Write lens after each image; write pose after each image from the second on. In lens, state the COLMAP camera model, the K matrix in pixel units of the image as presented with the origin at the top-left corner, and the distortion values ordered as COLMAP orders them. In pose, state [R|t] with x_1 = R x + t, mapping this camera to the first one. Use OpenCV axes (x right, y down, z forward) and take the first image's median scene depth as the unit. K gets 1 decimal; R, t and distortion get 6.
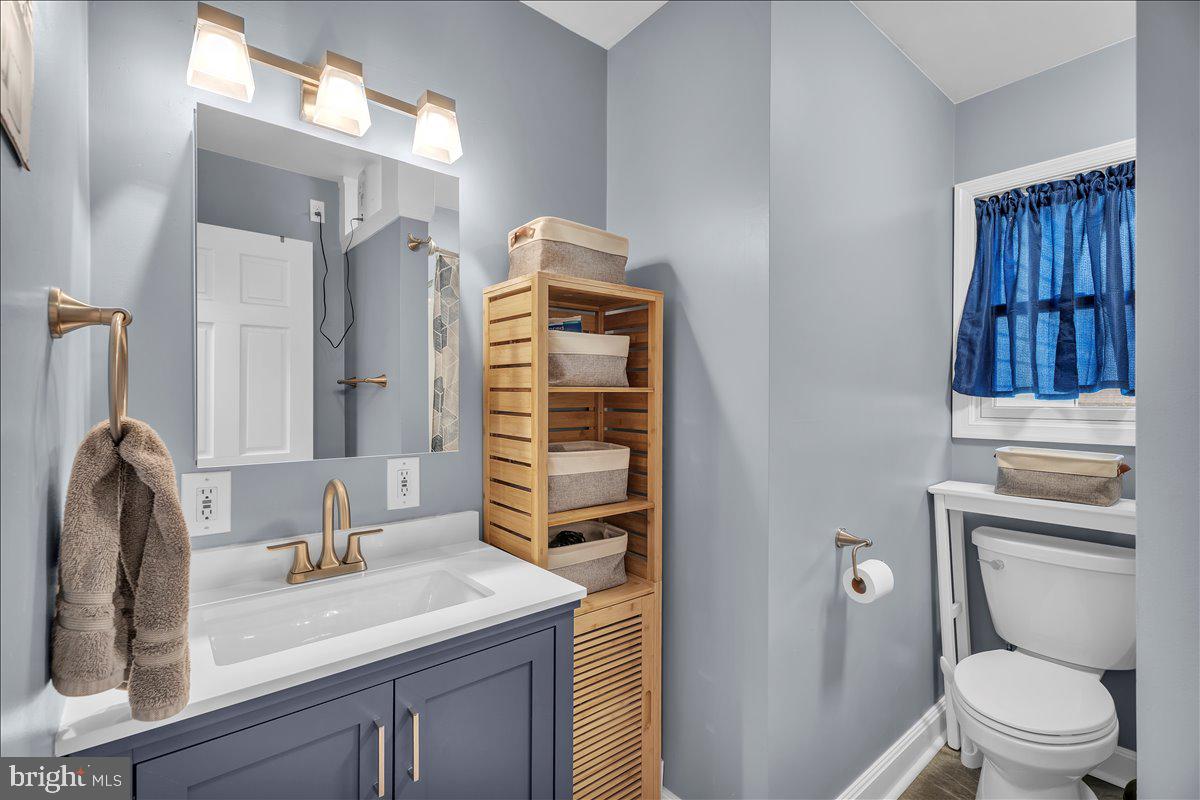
lens RADIAL K [[547.8, 0, 600.1], [0, 547.8, 400.3], [0, 0, 1]] dist [0.001175, 0.000598]
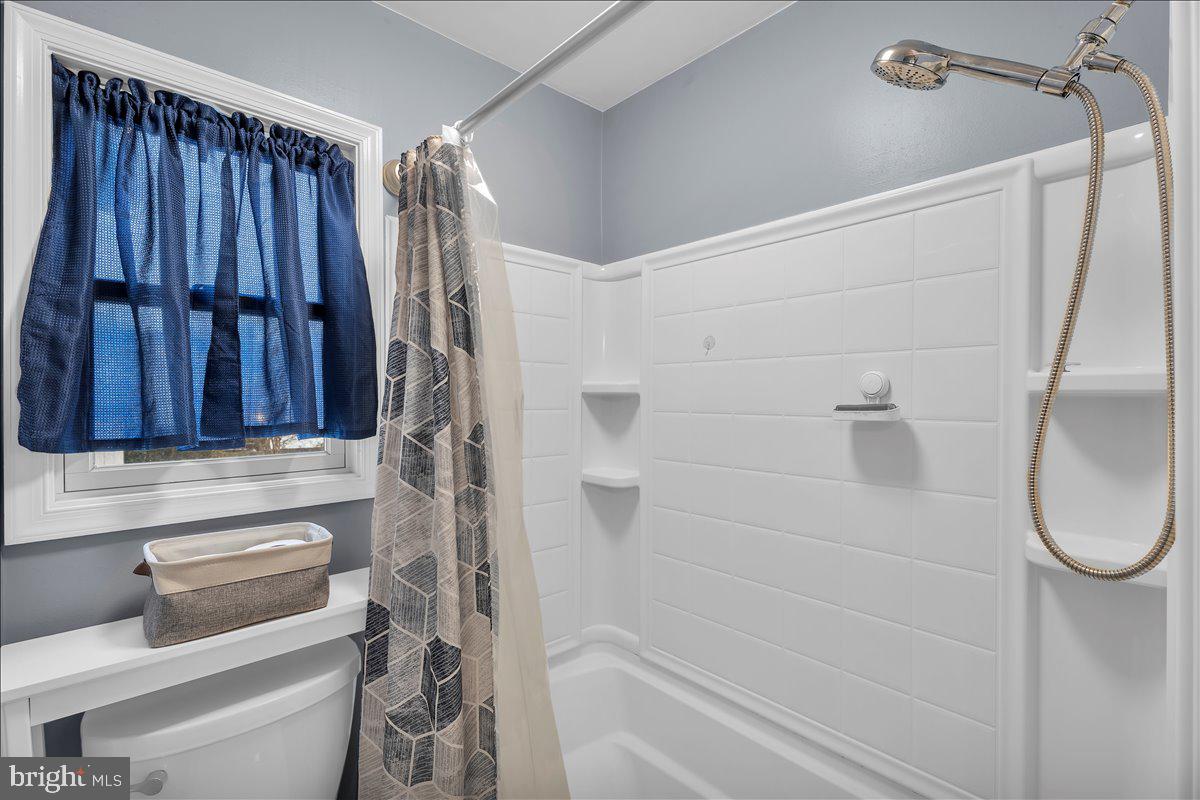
lens RADIAL K [[547.8, 0, 599.8], [0, 547.8, 397.8], [0, 0, 1]] dist [0.001175, 0.000598]
pose [[-0.034838, -0.005647, 0.999377, 0.180294], [-0.002713, 0.999981, 0.005556, -0.066368], [-0.999389, -0.002518, -0.034853, 0.570008]]
